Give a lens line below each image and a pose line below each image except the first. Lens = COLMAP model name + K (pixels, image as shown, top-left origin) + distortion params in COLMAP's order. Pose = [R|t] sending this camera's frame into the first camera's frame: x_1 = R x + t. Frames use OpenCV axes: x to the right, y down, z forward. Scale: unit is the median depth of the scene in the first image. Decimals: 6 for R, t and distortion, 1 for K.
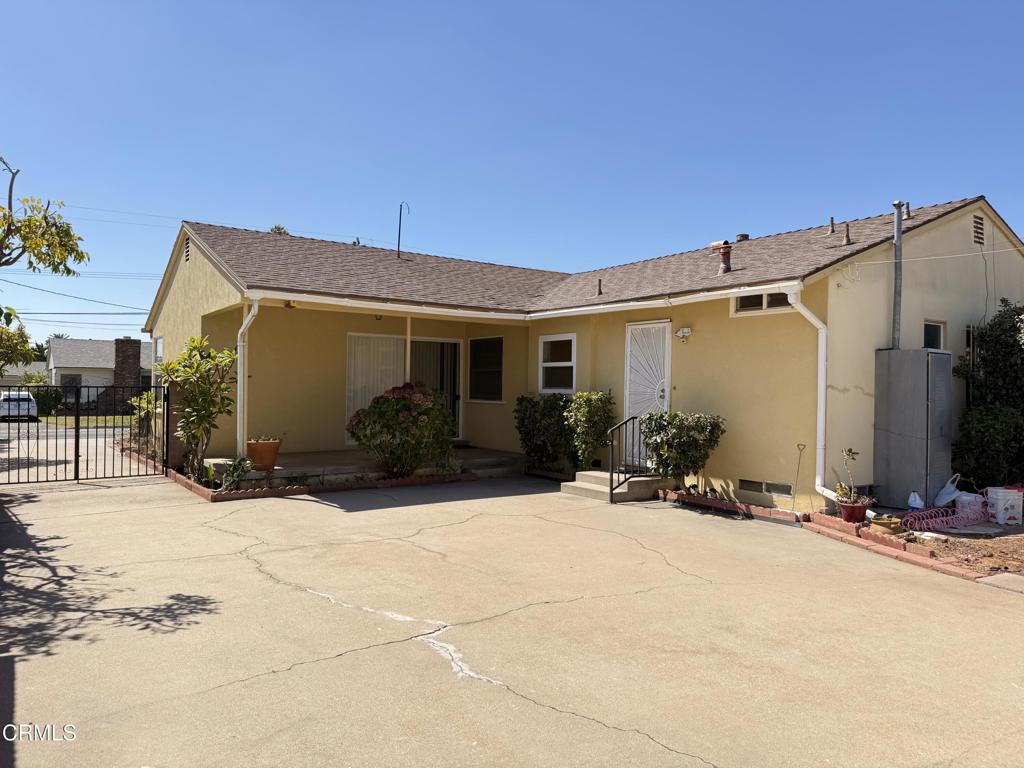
lens RADIAL K [[712.8, 0, 512.0], [0, 712.8, 384.0], [0, 0, 1]] dist [0.085914, -0.125335]
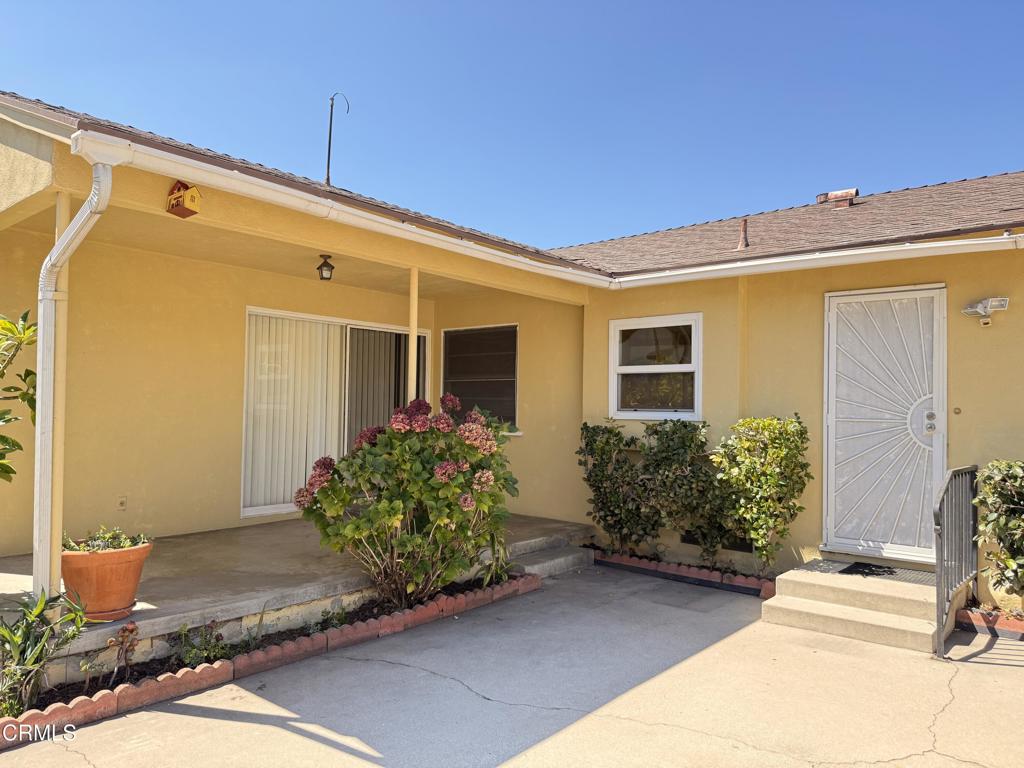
lens RADIAL K [[727.7, 0, 512.0], [0, 727.7, 384.0], [0, 0, 1]] dist [0.038202, -0.056904]
pose [[0.966357, 0.008887, 0.257051, -0.216603], [-0.001787, 0.999611, -0.027842, 0.001210], [-0.257198, 0.026446, 0.965997, 0.512091]]
